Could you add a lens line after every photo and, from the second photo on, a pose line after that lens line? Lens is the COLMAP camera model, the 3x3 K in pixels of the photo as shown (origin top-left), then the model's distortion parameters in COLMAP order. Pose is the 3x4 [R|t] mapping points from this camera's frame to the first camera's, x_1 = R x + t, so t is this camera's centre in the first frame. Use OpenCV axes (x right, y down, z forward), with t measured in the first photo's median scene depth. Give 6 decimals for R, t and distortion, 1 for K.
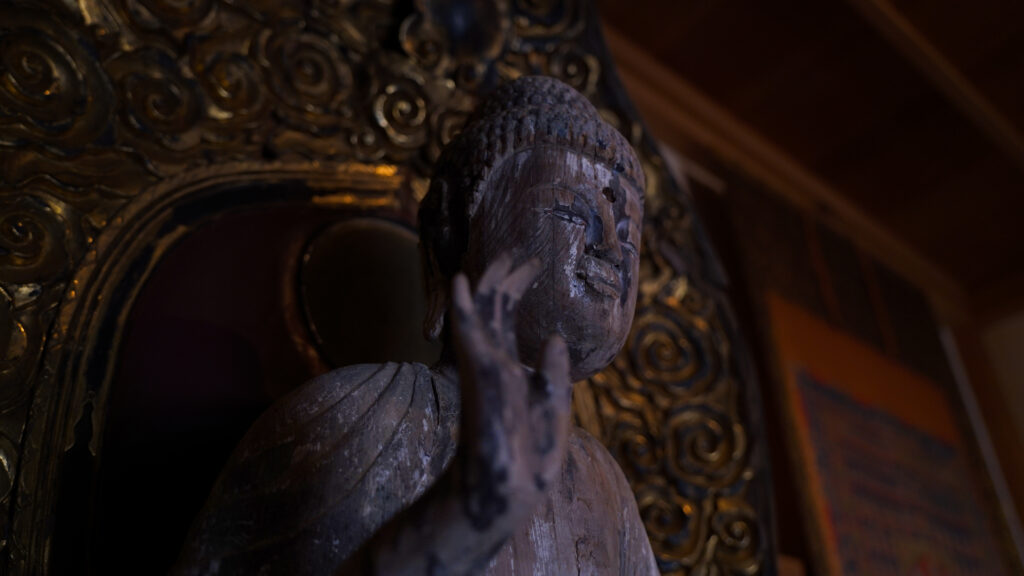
lens RADIAL K [[899.3, 0, 512.0], [0, 899.3, 288.0], [0, 0, 1]] dist [-0.003727, -0.002912]
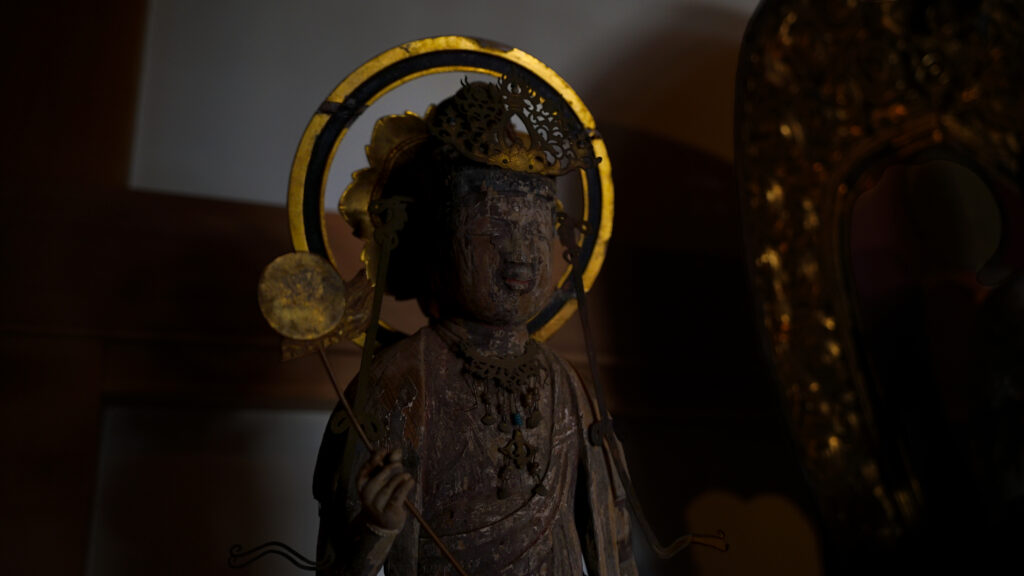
lens RADIAL K [[870.3, 0, 512.0], [0, 870.3, 288.0], [0, 0, 1]] dist [-0.065744, 0.142488]
pose [[0.944446, -0.119168, -0.306301, -0.420411], [0.191987, 0.956454, 0.219857, -0.331155], [0.266763, -0.266449, 0.926198, -0.677884]]
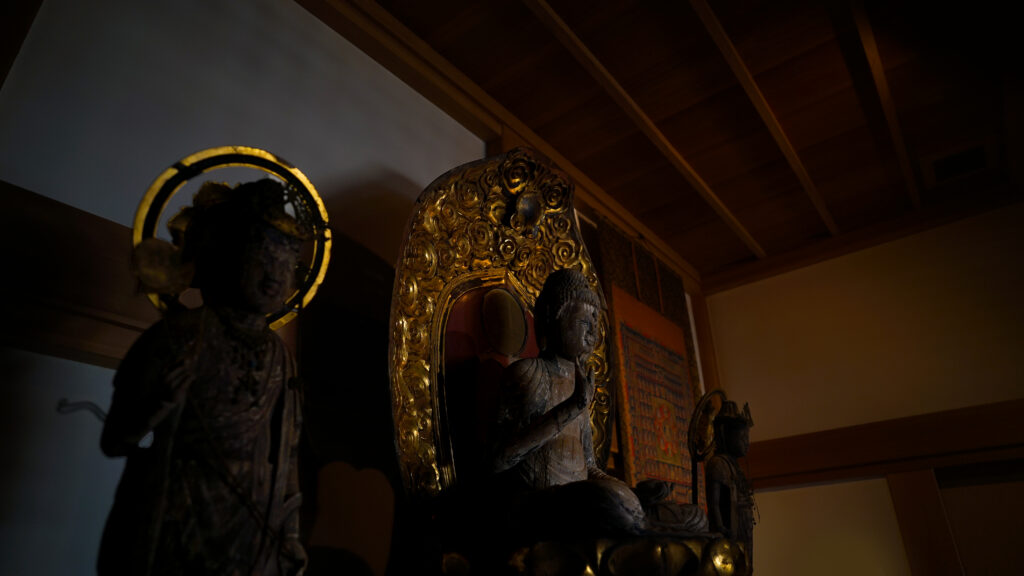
lens RADIAL K [[597.6, 0, 512.0], [0, 597.6, 288.0], [0, 0, 1]] dist [-0.050742, 0.000224]
pose [[0.983905, 0.090645, 0.153998, -0.416040], [-0.110233, 0.986163, 0.123823, -0.330481], [-0.140643, -0.138805, 0.980282, -0.909548]]
